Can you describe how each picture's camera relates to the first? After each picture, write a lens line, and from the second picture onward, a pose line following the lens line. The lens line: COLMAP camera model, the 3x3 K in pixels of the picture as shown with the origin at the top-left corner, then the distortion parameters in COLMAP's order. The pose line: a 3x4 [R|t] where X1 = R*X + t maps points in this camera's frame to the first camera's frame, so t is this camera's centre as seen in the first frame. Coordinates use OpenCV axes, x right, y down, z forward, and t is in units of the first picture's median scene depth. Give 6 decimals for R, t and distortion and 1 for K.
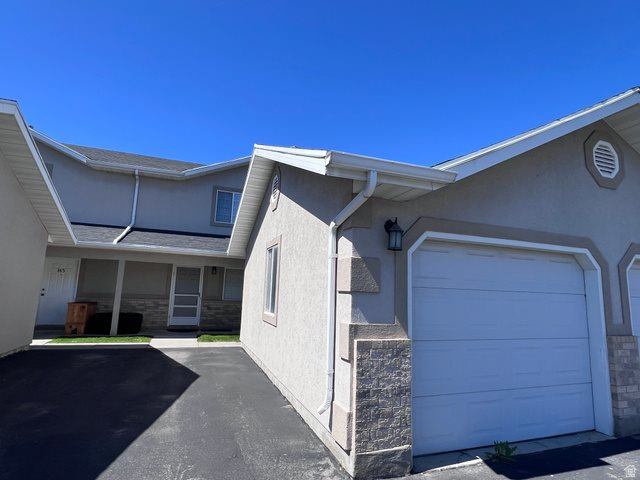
lens RADIAL K [[355.6, 0, 319.7], [0, 355.6, 240.0], [0, 0, 1]] dist [0.000327, -0.000009]
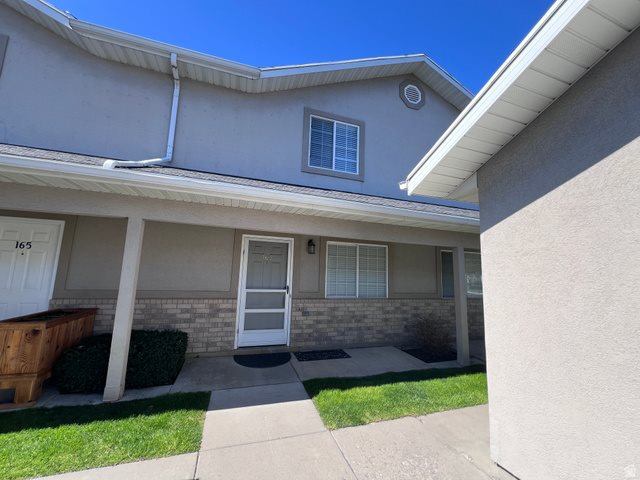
lens RADIAL K [[255.1, 0, 316.6], [0, 255.1, 238.7], [0, 0, 1]] dist [0.000399, -0.000338]
pose [[0.999229, -0.010357, -0.037877, -0.285259], [0.010634, 0.999918, 0.007115, 0.072676], [0.037801, -0.007512, 0.999257, 0.614242]]
